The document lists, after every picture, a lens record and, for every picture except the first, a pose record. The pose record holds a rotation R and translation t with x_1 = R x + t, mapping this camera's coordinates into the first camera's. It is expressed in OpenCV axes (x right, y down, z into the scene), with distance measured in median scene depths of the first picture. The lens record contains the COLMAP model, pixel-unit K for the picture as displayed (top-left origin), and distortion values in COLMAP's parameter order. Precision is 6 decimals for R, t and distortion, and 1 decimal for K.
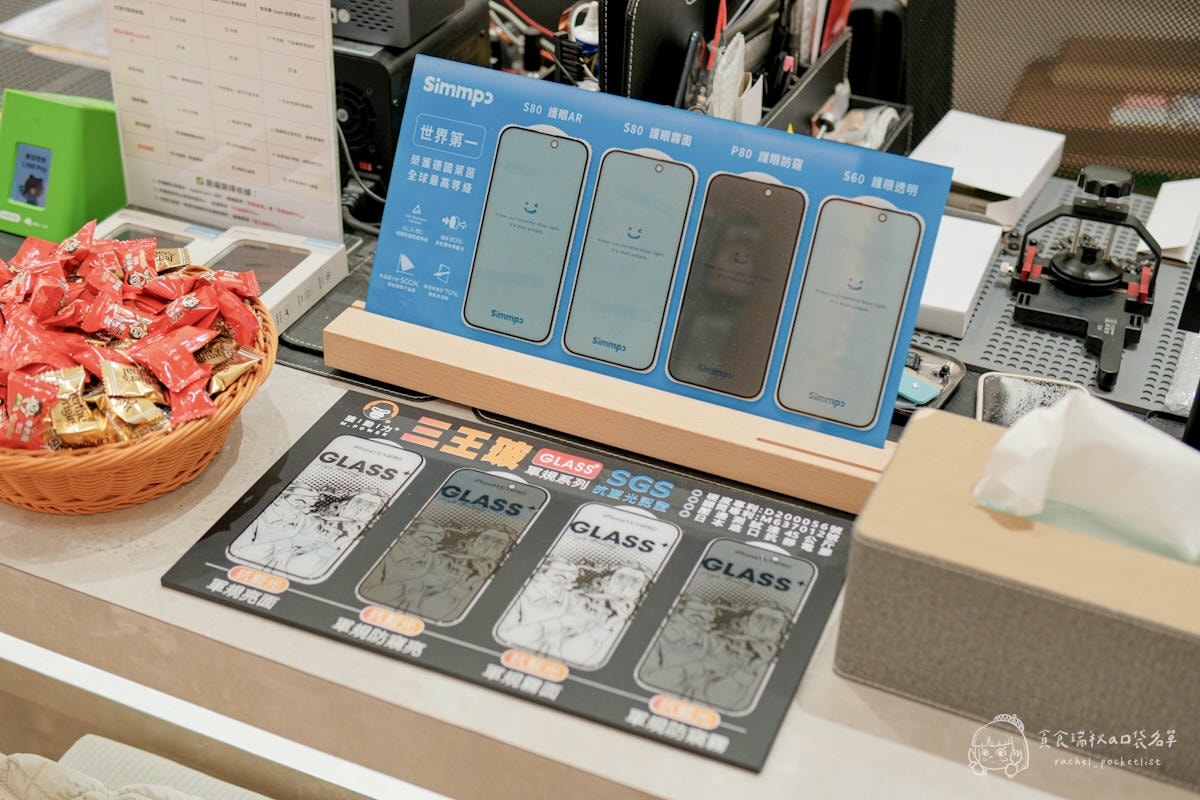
lens RADIAL K [[1607.0, 0, 600.0], [0, 1607.0, 400.0], [0, 0, 1]] dist [-0.010580, 0.013848]
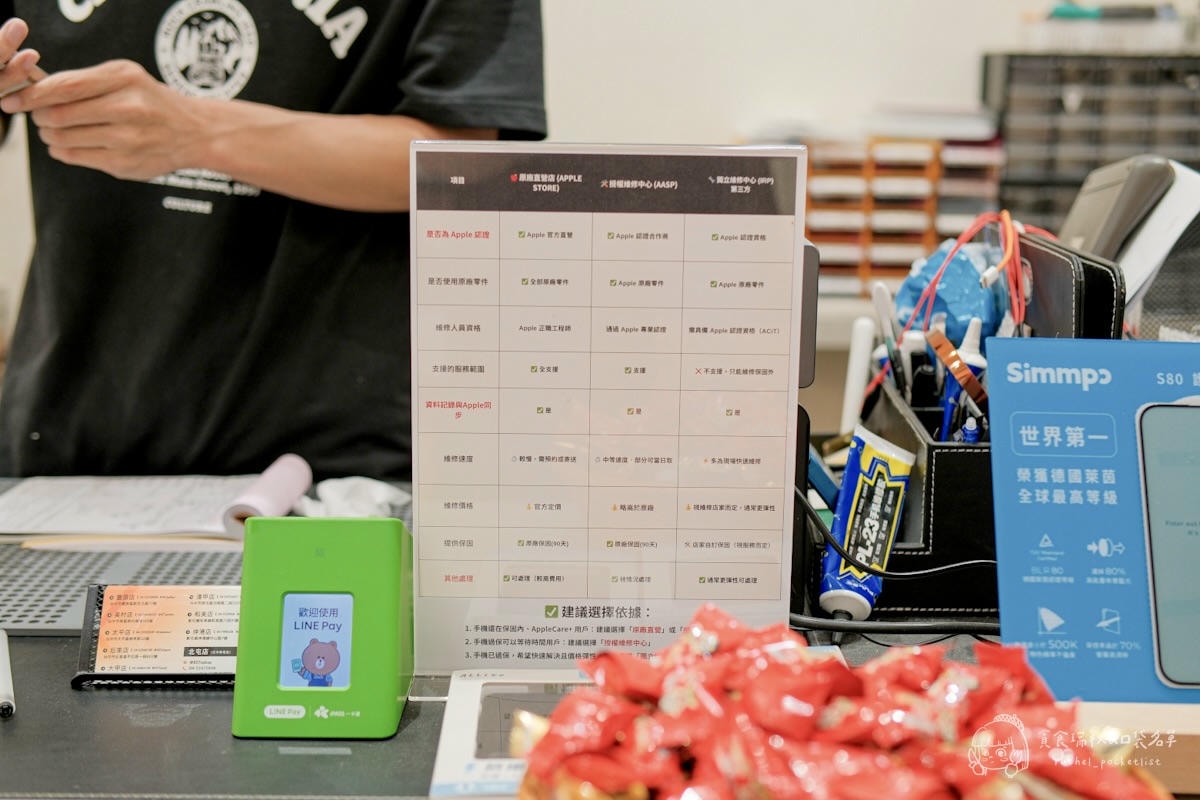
lens RADIAL K [[1607.0, 0, 600.0], [0, 1607.0, 400.0], [0, 0, 1]] dist [-0.010580, 0.013848]
pose [[0.913078, -0.098590, 0.395688, -0.564697], [0.237894, 0.916888, -0.320505, 0.003802], [-0.331203, 0.386778, 0.860644, 0.435807]]
